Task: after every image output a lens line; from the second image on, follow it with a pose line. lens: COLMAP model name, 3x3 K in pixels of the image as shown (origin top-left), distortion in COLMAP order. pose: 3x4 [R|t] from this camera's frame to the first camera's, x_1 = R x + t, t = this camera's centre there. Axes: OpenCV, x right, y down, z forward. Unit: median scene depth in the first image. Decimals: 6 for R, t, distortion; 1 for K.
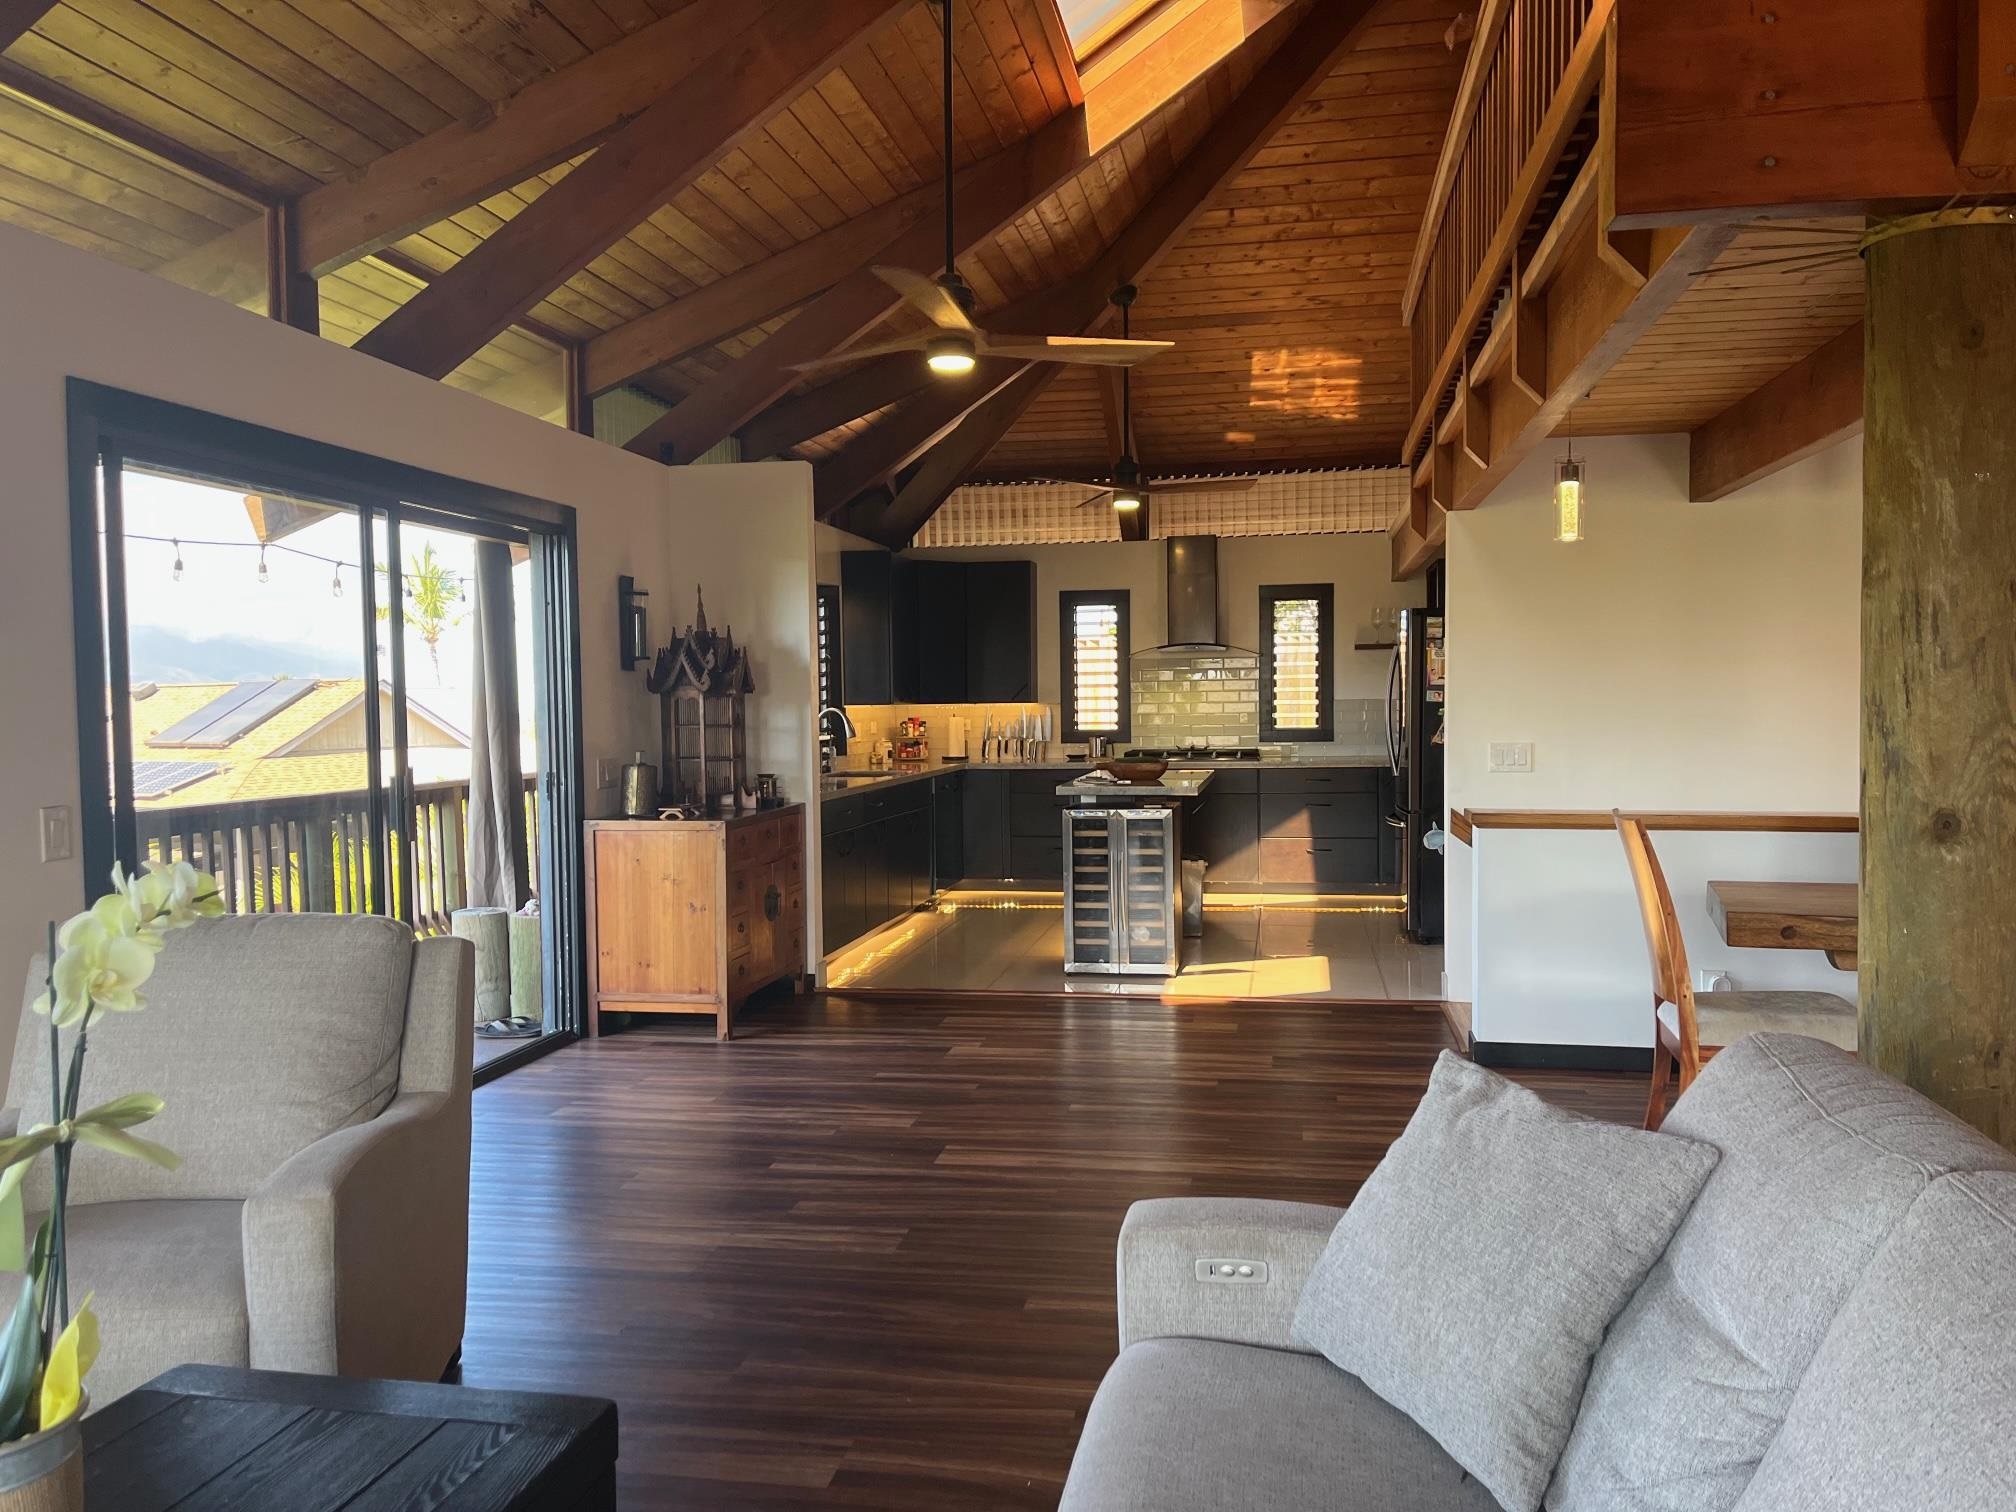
lens RADIAL K [[1521.8, 0, 1008.0], [0, 1521.8, 756.0], [0, 0, 1]] dist [0.047627, -0.059887]
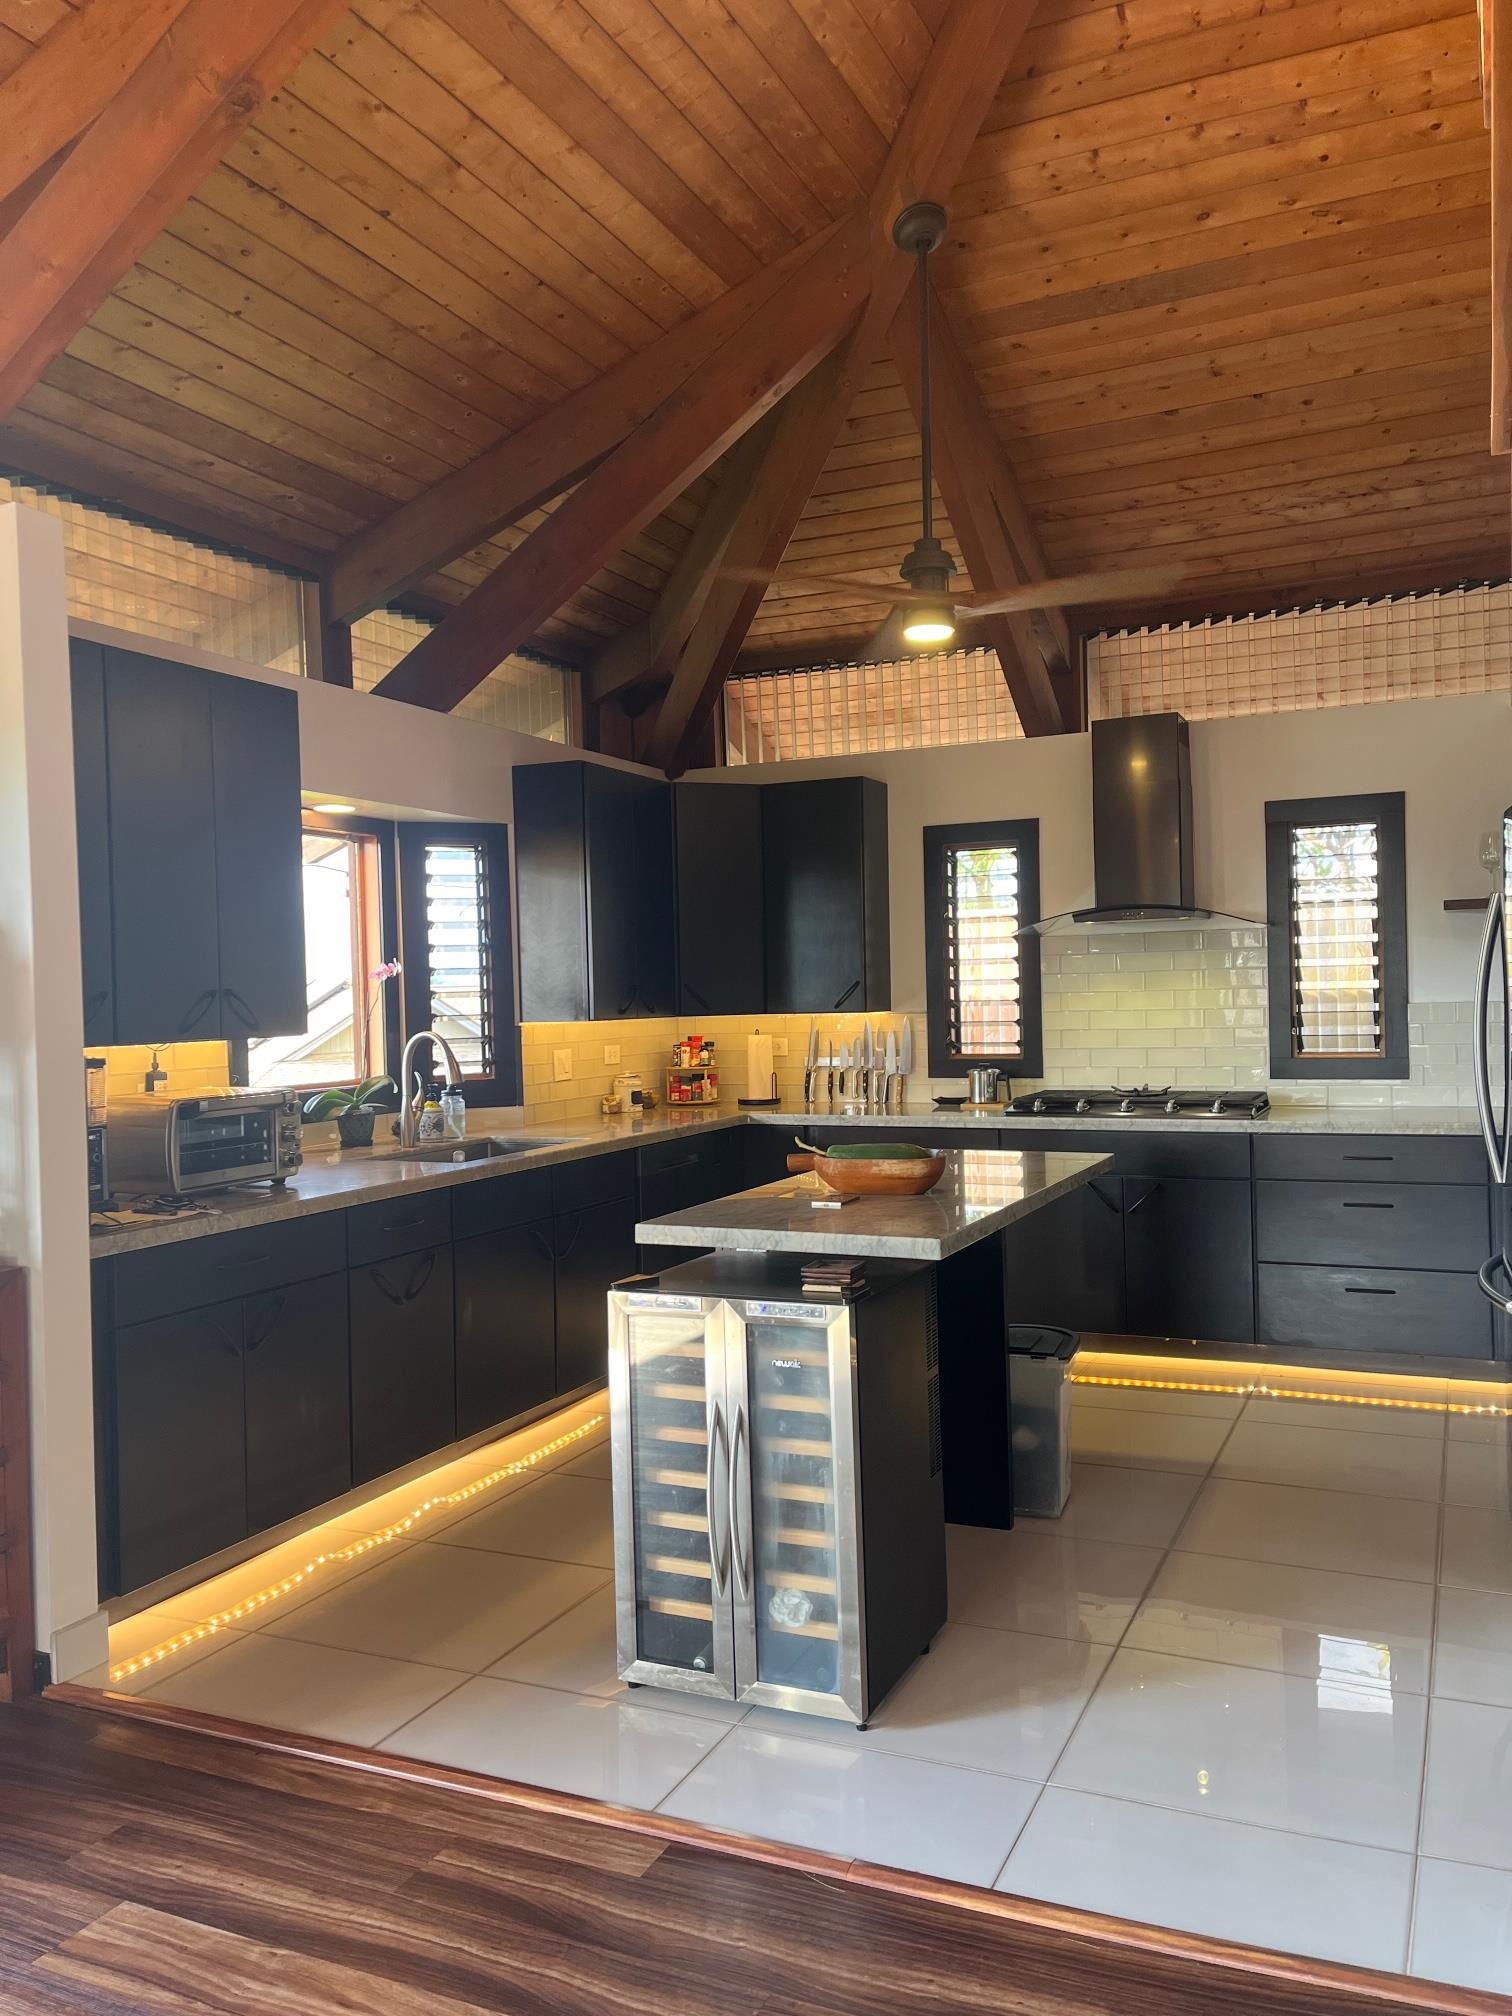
lens RADIAL K [[1521.8, 0, 776.1], [0, 1521.8, 1028.2], [0, 0, 1]] dist [0.047627, -0.059887]
pose [[0.970362, -0.005833, -0.241587, 0.123902], [0.004182, 0.999964, -0.007348, -0.023907], [0.241621, 0.006120, 0.970351, 0.399954]]
